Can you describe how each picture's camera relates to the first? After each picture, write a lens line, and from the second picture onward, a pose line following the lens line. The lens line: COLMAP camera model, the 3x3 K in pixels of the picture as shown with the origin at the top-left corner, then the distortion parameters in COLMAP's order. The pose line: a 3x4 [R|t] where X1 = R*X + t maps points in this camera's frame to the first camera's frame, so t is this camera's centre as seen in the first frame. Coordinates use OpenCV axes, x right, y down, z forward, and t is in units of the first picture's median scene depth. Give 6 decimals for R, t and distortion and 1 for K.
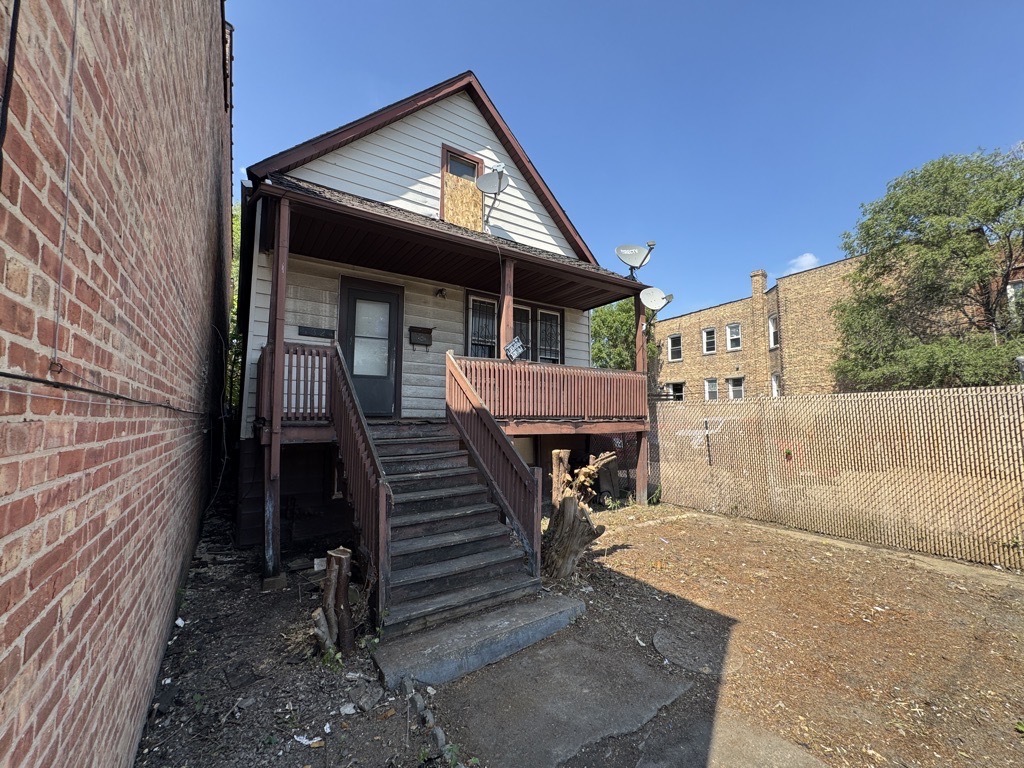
lens RADIAL K [[407.7, 0, 510.5], [0, 407.7, 383.6], [0, 0, 1]] dist [-0.003793, 0.000884]
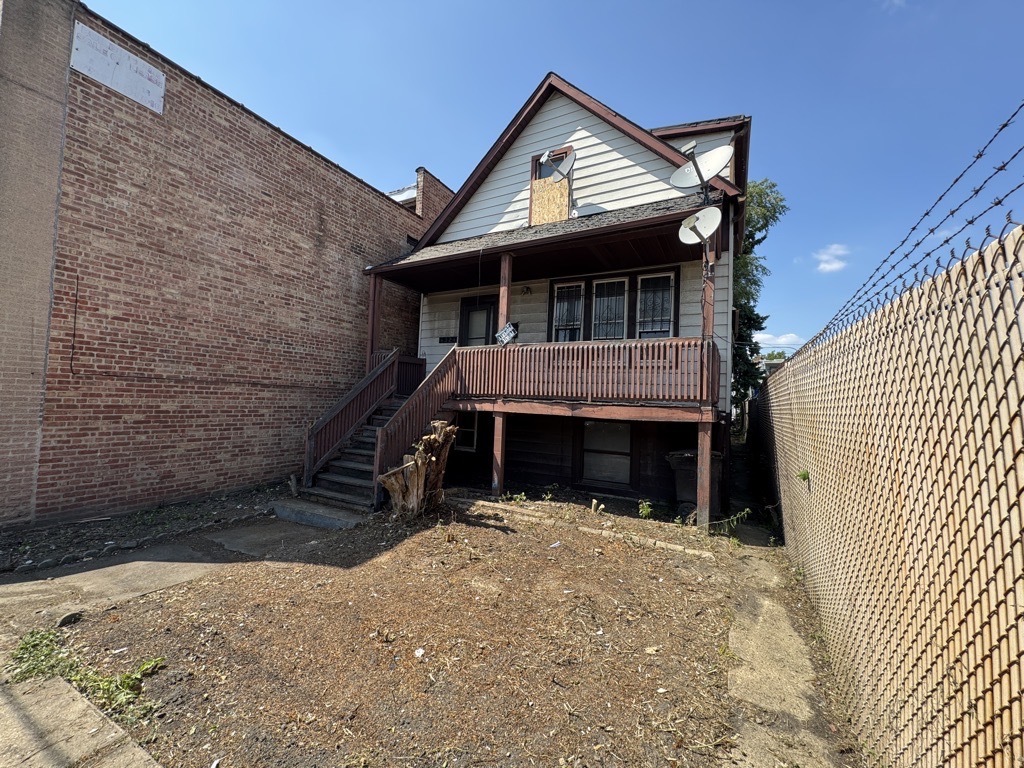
lens RADIAL K [[407.7, 0, 509.0], [0, 407.7, 383.5], [0, 0, 1]] dist [-0.003793, 0.000884]
pose [[0.458239, -0.020193, -0.888600, 0.808541], [0.035933, 0.999345, -0.004180, 0.043476], [0.888102, -0.030014, 0.458665, 0.409822]]
